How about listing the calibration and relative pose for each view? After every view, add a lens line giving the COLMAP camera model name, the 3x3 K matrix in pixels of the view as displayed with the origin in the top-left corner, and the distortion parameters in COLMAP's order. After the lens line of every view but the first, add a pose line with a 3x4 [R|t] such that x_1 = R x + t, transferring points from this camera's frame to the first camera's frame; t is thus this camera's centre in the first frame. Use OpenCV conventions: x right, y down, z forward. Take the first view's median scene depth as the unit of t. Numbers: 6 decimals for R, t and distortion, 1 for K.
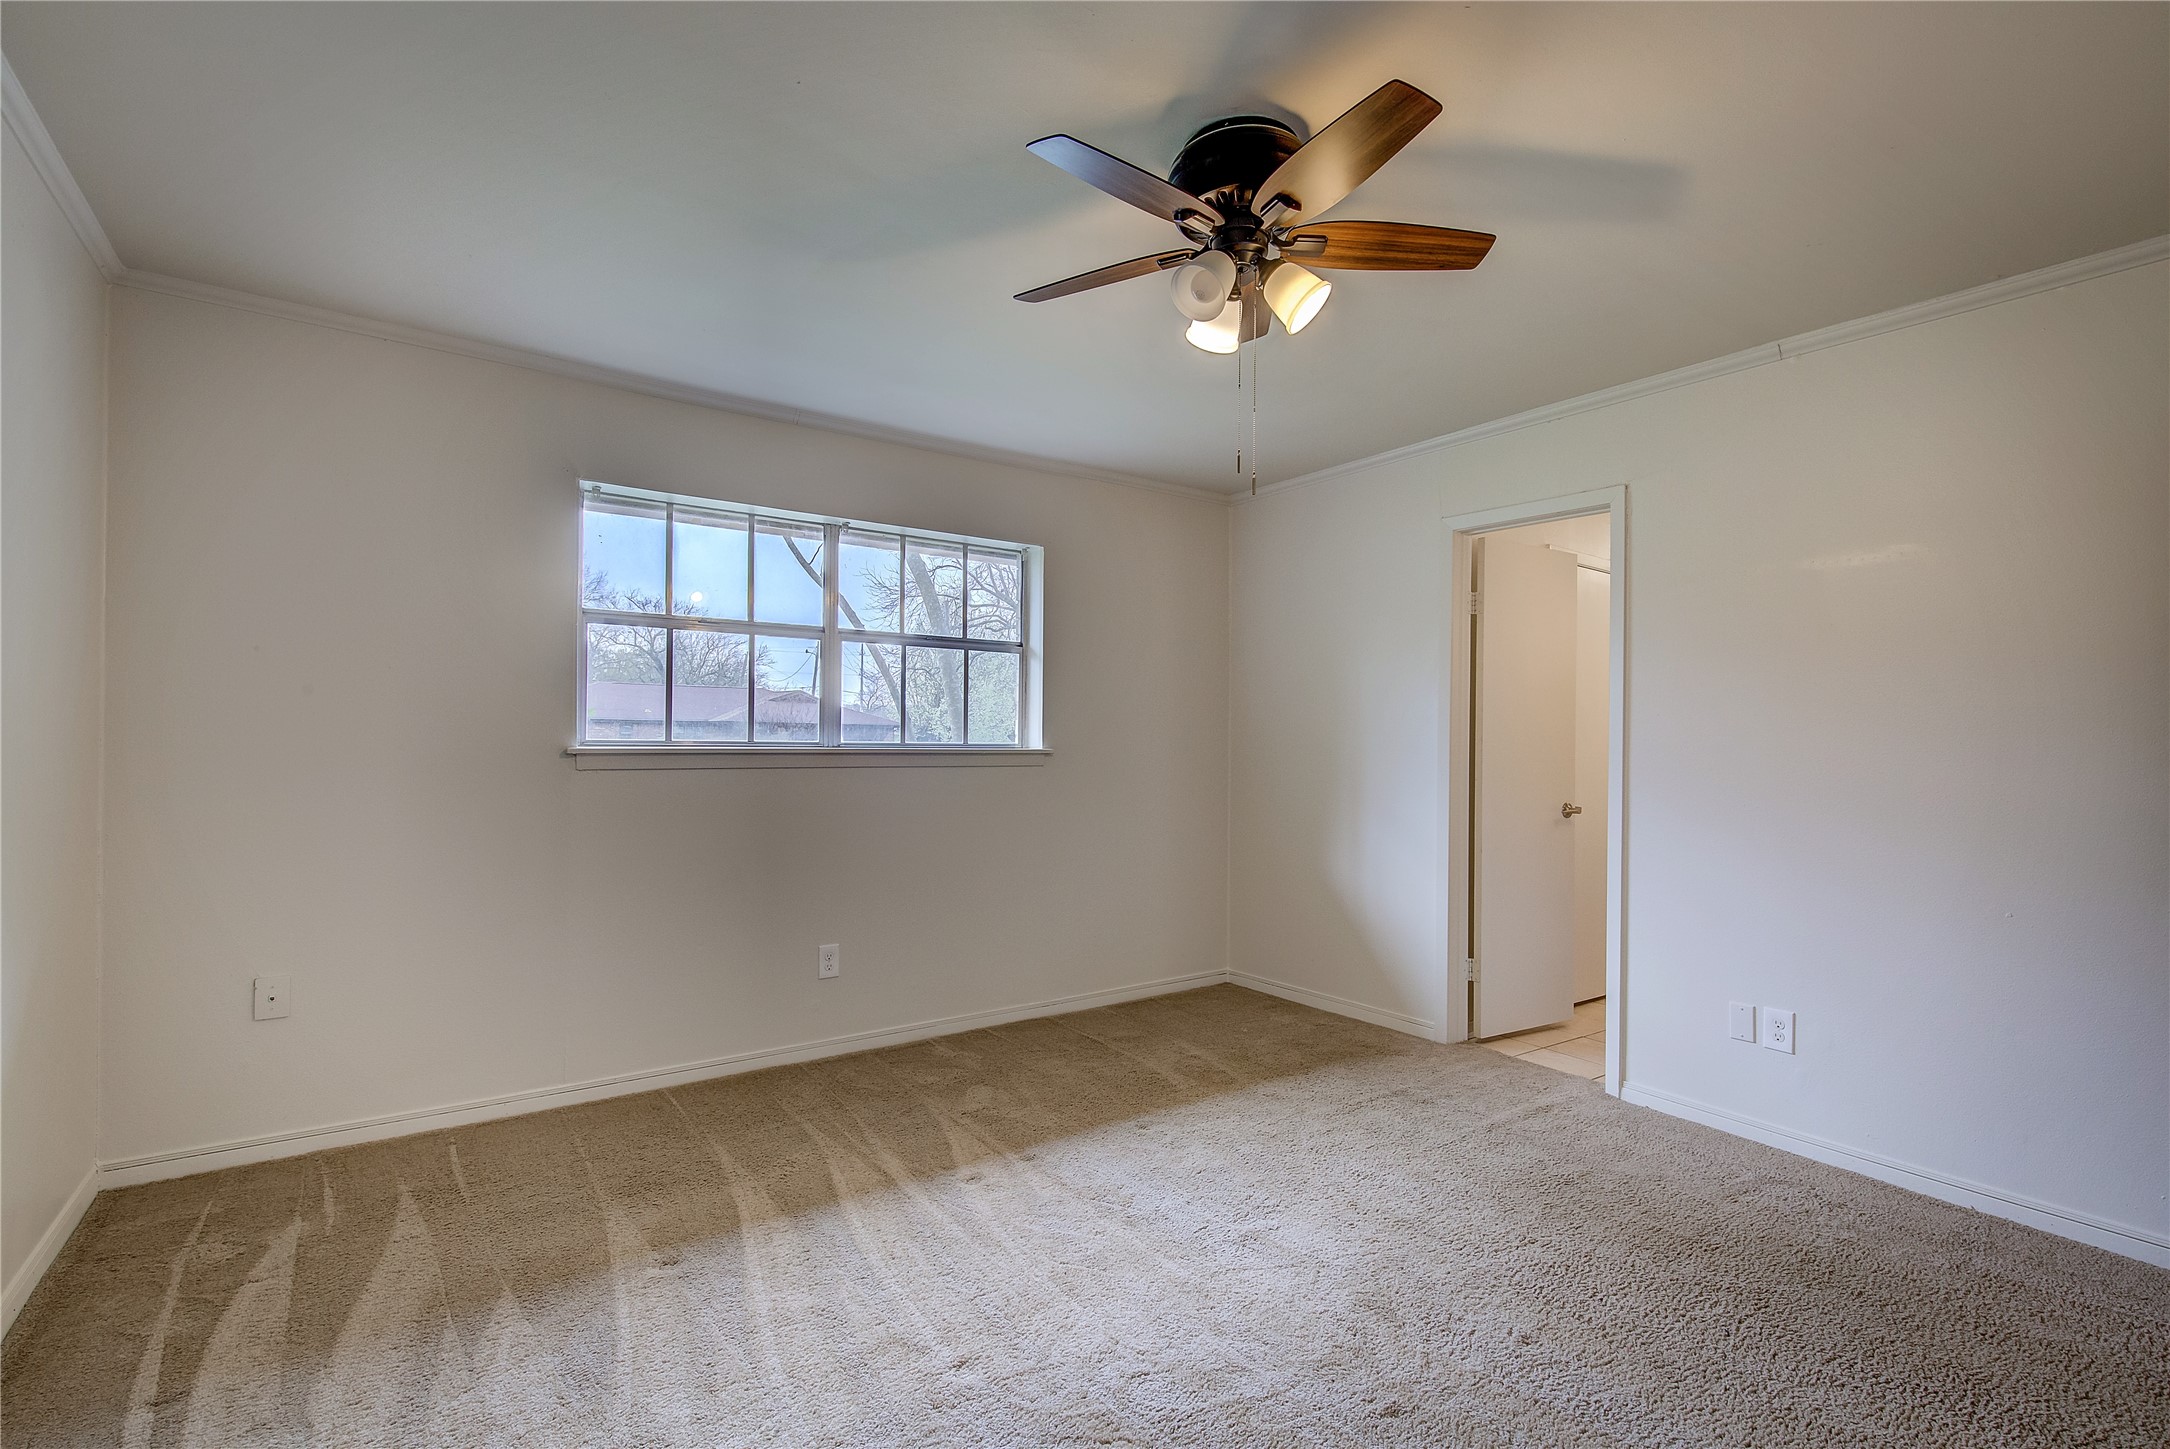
lens RADIAL K [[987.0, 0, 1086.3], [0, 987.0, 735.0], [0, 0, 1]] dist [0.000076, 0.000948]
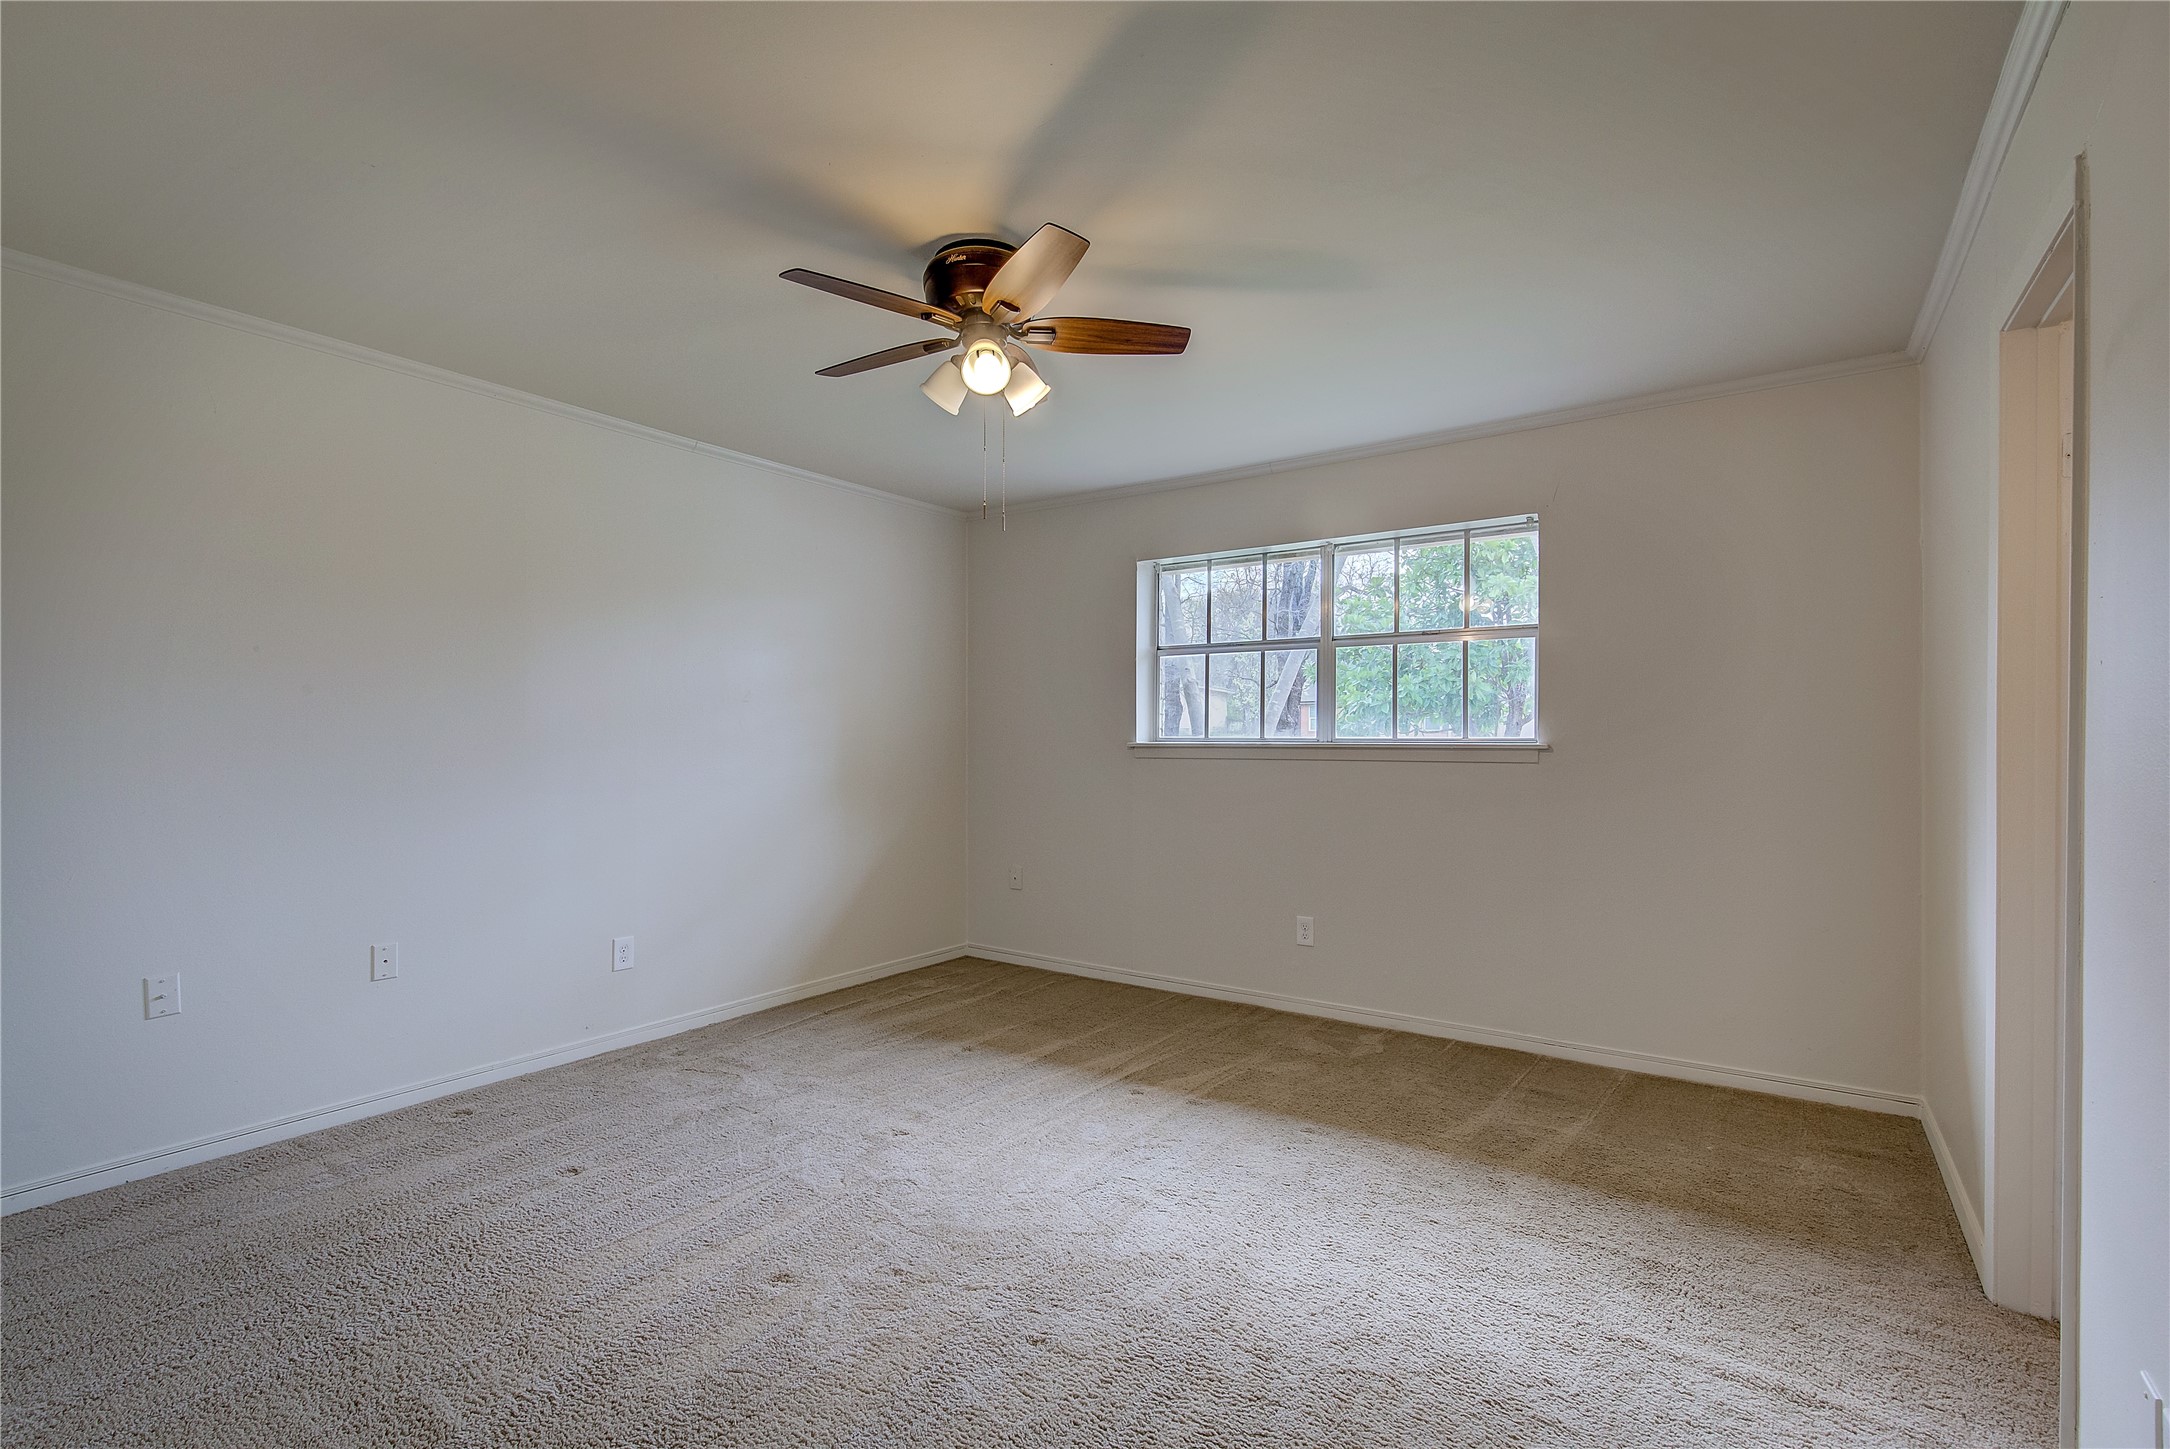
lens RADIAL K [[987.0, 0, 1095.6], [0, 987.0, 731.0], [0, 0, 1]] dist [0.000076, 0.000948]
pose [[0.335976, -0.019072, -0.941677, 0.802839], [-0.000721, 0.999789, -0.020507, 0.024510], [0.941870, 0.007569, 0.335891, 0.425710]]
